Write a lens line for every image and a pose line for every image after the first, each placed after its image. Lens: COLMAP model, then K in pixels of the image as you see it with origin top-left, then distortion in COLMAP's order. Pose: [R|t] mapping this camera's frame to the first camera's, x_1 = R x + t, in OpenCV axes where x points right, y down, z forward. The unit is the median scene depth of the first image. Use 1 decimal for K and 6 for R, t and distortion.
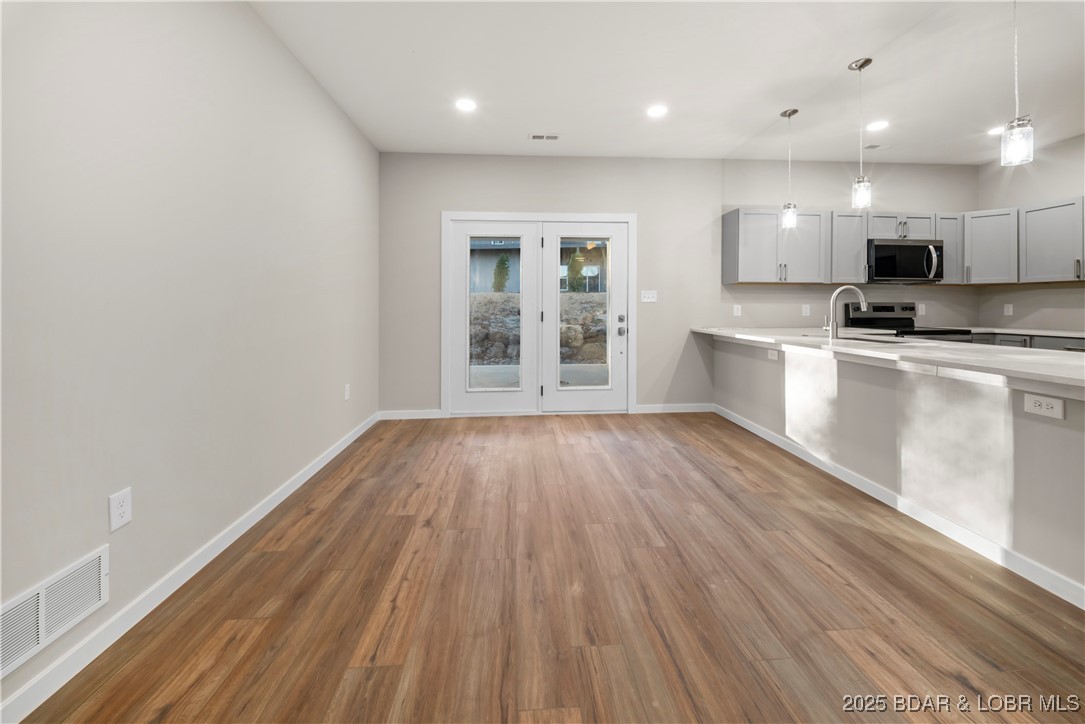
lens RADIAL K [[400.5, 0, 542.0], [0, 400.5, 305.4], [0, 0, 1]] dist [0.005312, -0.004800]
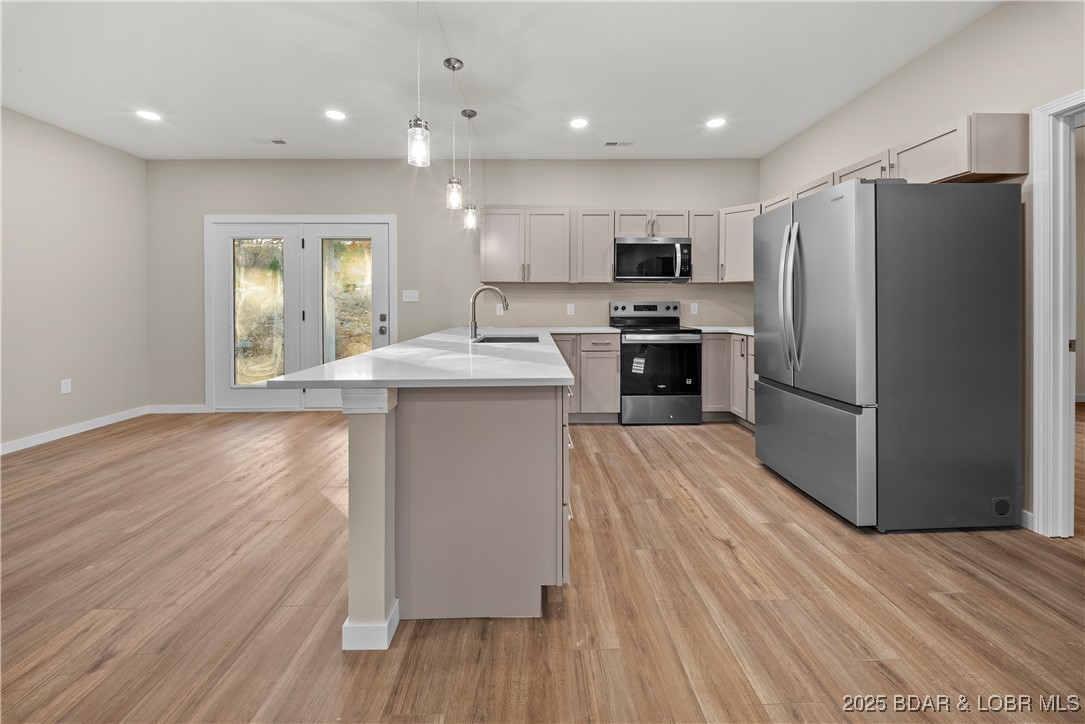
lens RADIAL K [[400.5, 0, 538.7], [0, 400.5, 308.9], [0, 0, 1]] dist [0.005312, -0.004800]
pose [[0.998563, -0.000873, -0.053585, 0.726563], [0.001448, 0.999942, 0.010702, 0.000040], [0.053573, -0.010765, 0.998506, 0.002381]]
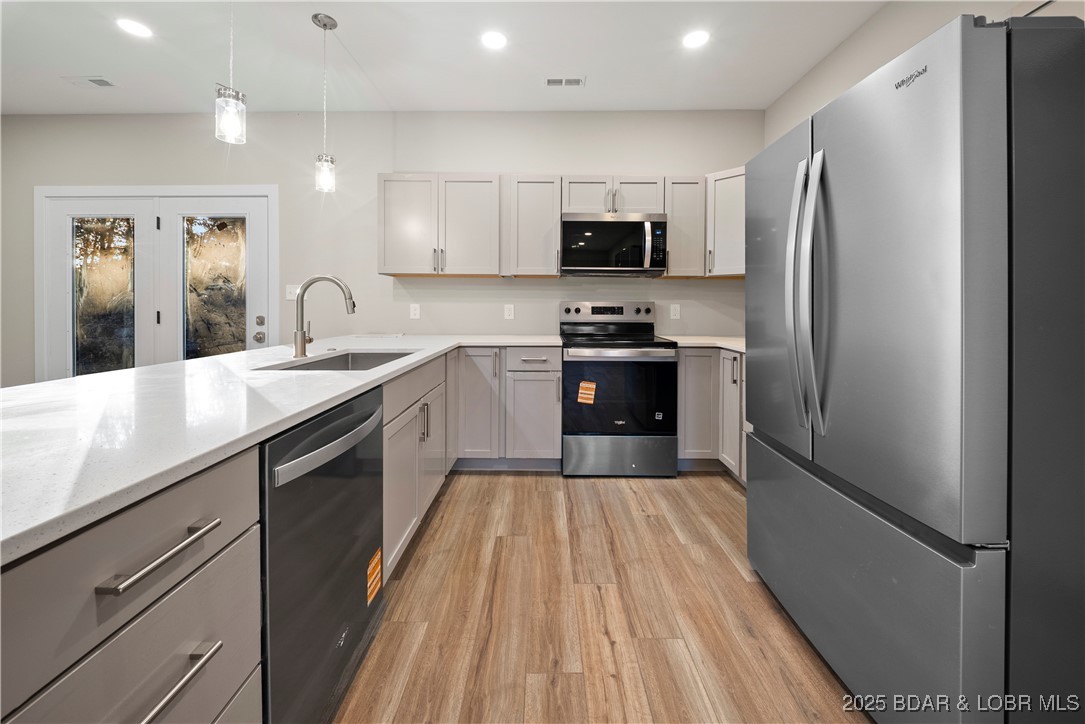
lens RADIAL K [[400.5, 0, 541.1], [0, 400.5, 307.4], [0, 0, 1]] dist [0.005312, -0.004800]
pose [[0.997175, 0.005240, -0.074926, 0.889122], [-0.004714, 0.999963, 0.007187, -0.001676], [0.074961, -0.006814, 0.997163, 0.298530]]
